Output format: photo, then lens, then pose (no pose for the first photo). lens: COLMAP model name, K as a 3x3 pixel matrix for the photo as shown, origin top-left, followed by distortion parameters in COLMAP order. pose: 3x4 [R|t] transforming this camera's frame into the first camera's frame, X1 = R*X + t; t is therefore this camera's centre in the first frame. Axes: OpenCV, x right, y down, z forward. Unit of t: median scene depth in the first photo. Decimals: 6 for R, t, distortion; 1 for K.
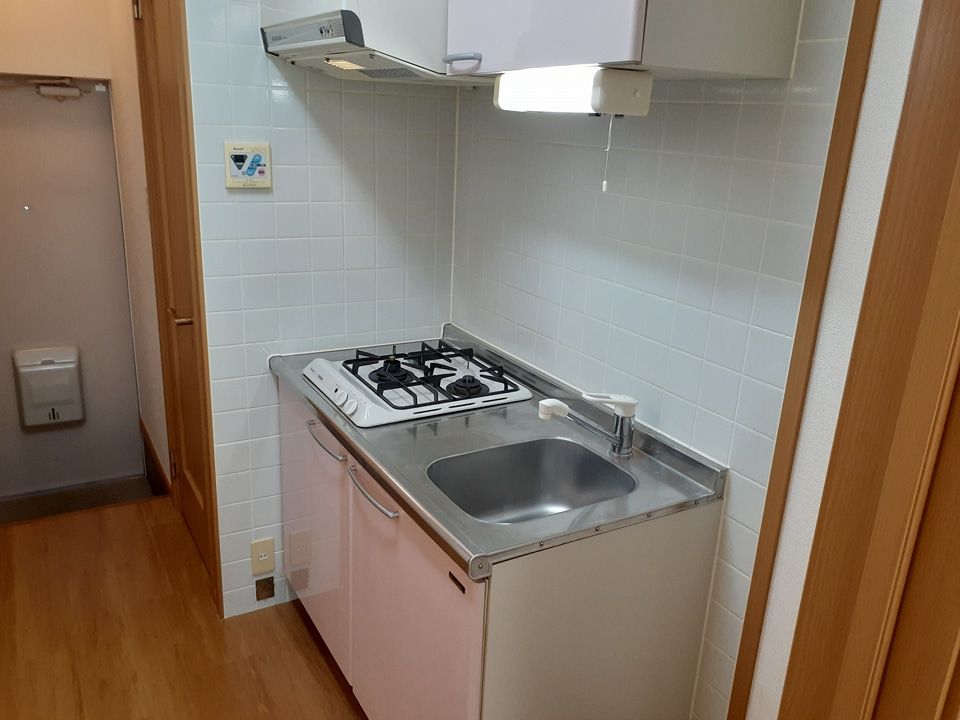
lens RADIAL K [[777.9, 0, 480.0], [0, 777.9, 360.0], [0, 0, 1]] dist [0.005616, 0.001321]
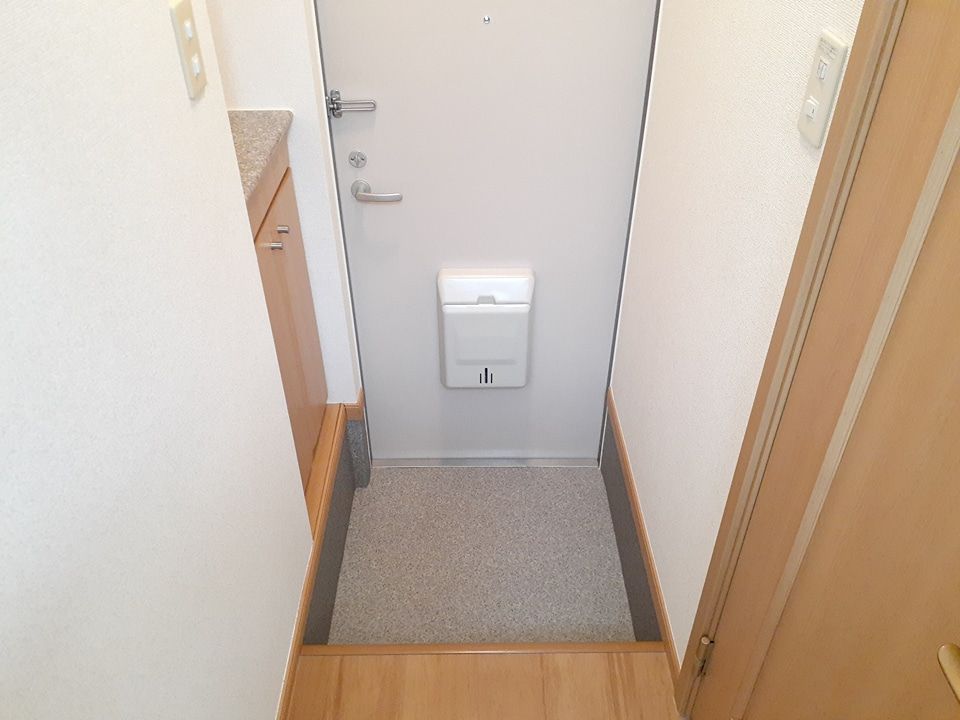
lens RADIAL K [[777.9, 0, 480.0], [0, 777.9, 360.0], [0, 0, 1]] dist [0.005616, 0.001321]
pose [[0.869477, 0.249749, -0.426187, -0.292618], [-0.098614, 0.933165, 0.345657, -0.155087], [0.484030, -0.258513, 0.835994, 0.487131]]
